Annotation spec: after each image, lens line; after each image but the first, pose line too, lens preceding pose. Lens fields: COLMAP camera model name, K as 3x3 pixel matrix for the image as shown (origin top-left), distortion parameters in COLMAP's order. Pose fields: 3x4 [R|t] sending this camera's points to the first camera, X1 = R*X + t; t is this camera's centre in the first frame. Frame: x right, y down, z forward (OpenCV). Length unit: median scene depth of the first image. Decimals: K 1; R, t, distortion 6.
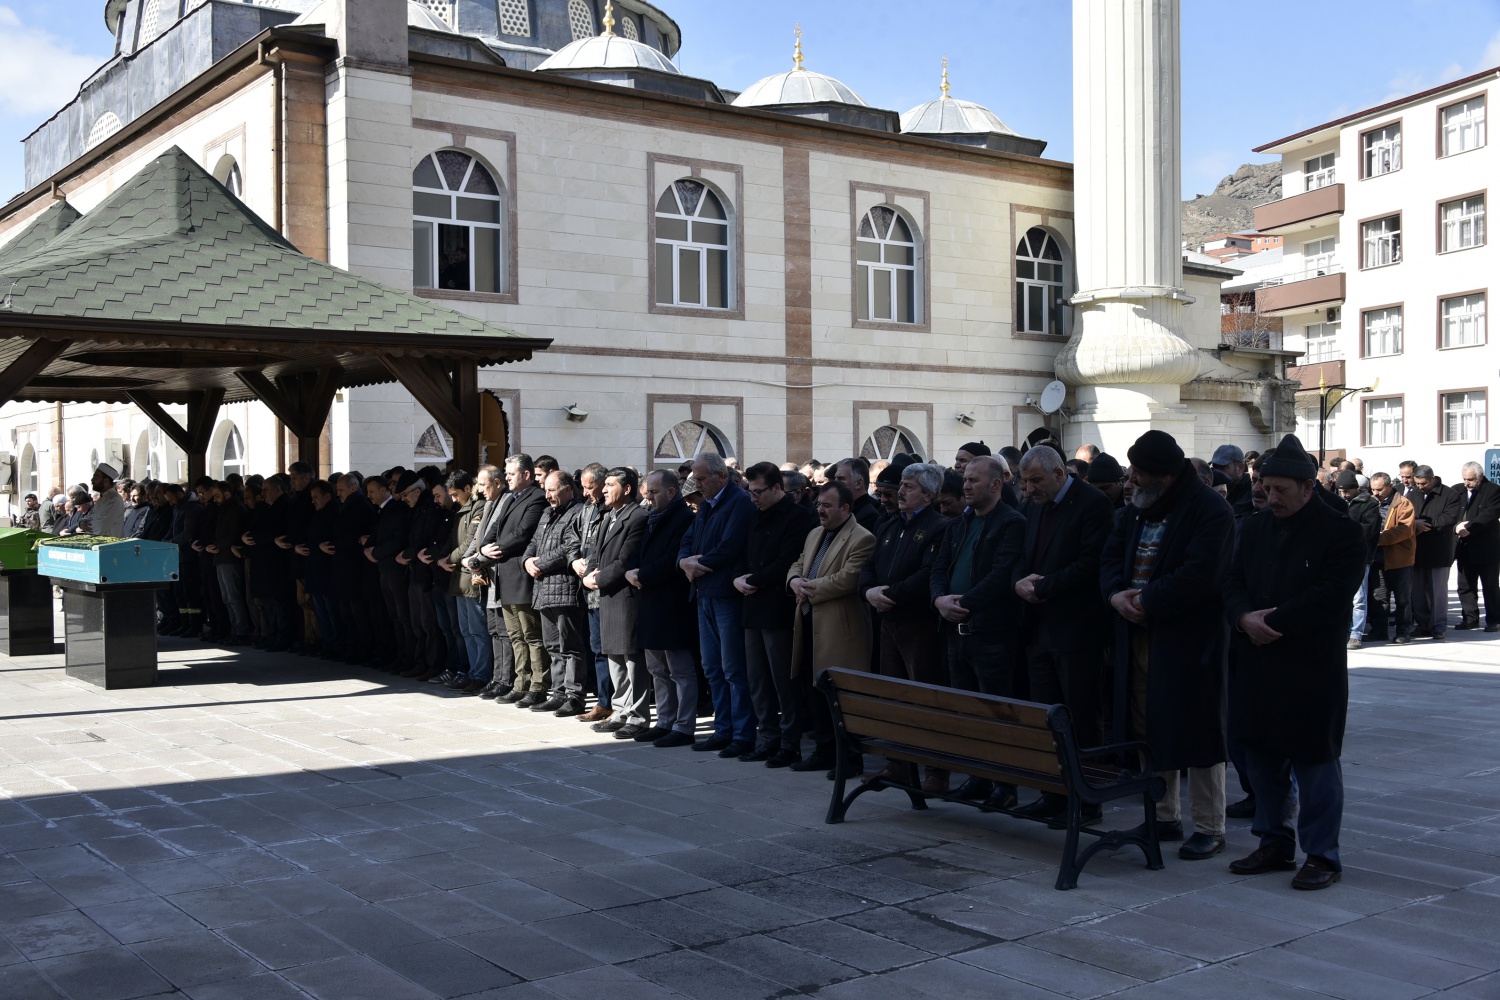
lens RADIAL K [[1581.7, 0, 750.0], [0, 1581.7, 500.0], [0, 0, 1]] dist [-0.001614, -0.003093]
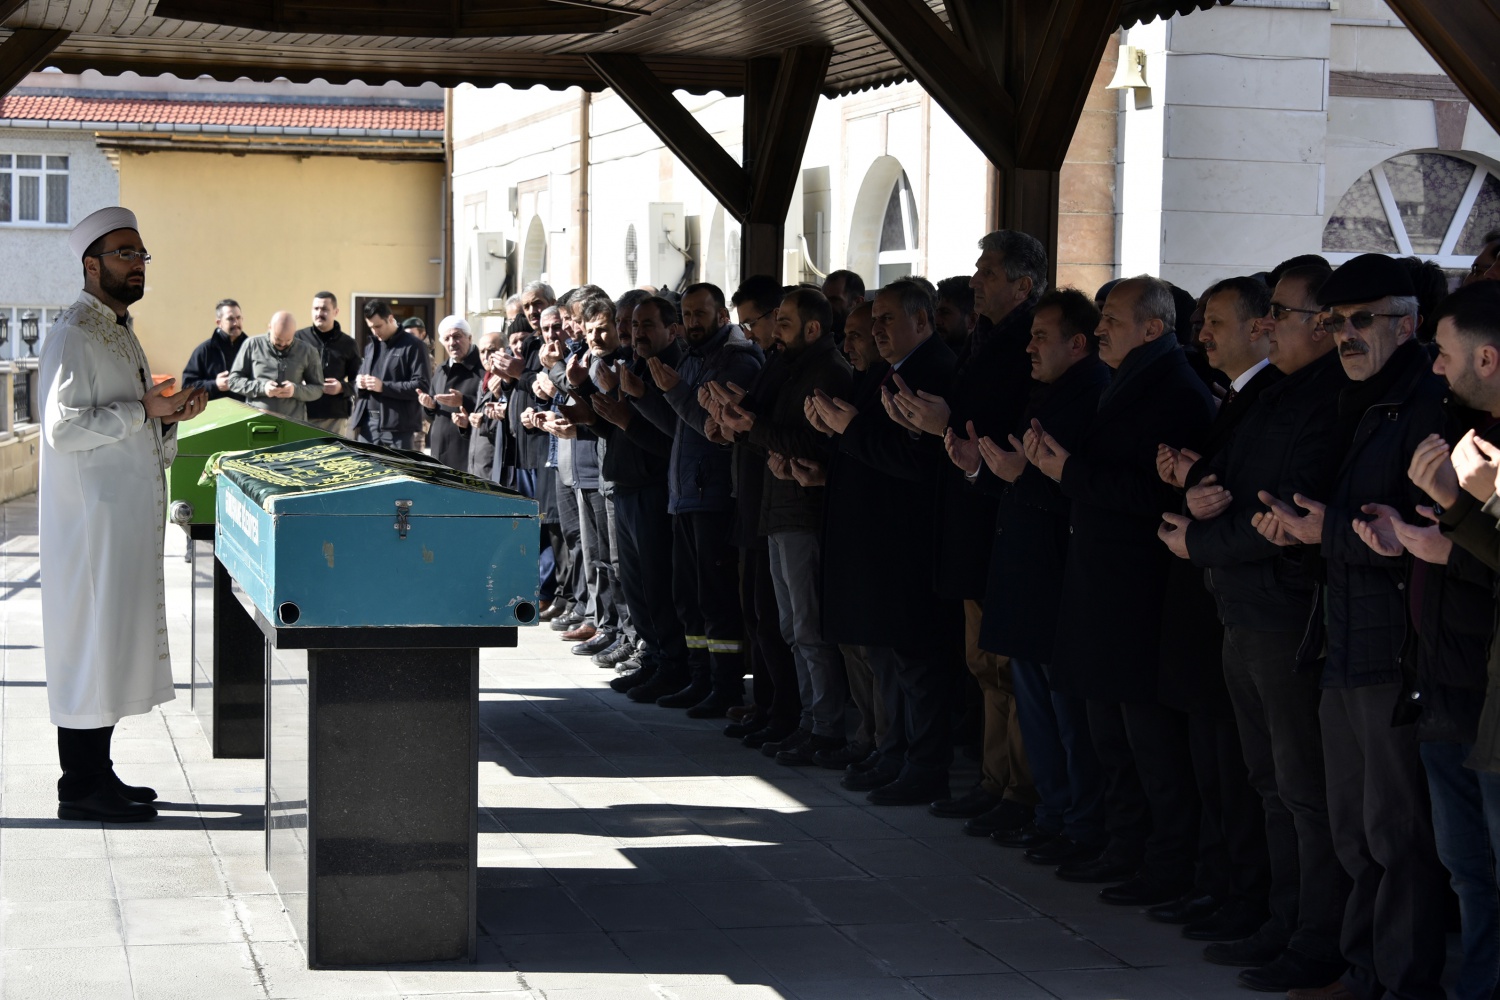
lens RADIAL K [[2877.7, 0, 750.0], [0, 2877.7, 500.0], [0, 0, 1]] dist [0.184825, 0.038692]
pose [[0.922789, 0.048678, -0.382218, -0.081115], [-0.028449, 0.997888, 0.058403, -0.003093], [0.384254, -0.043020, 0.922225, 0.347681]]
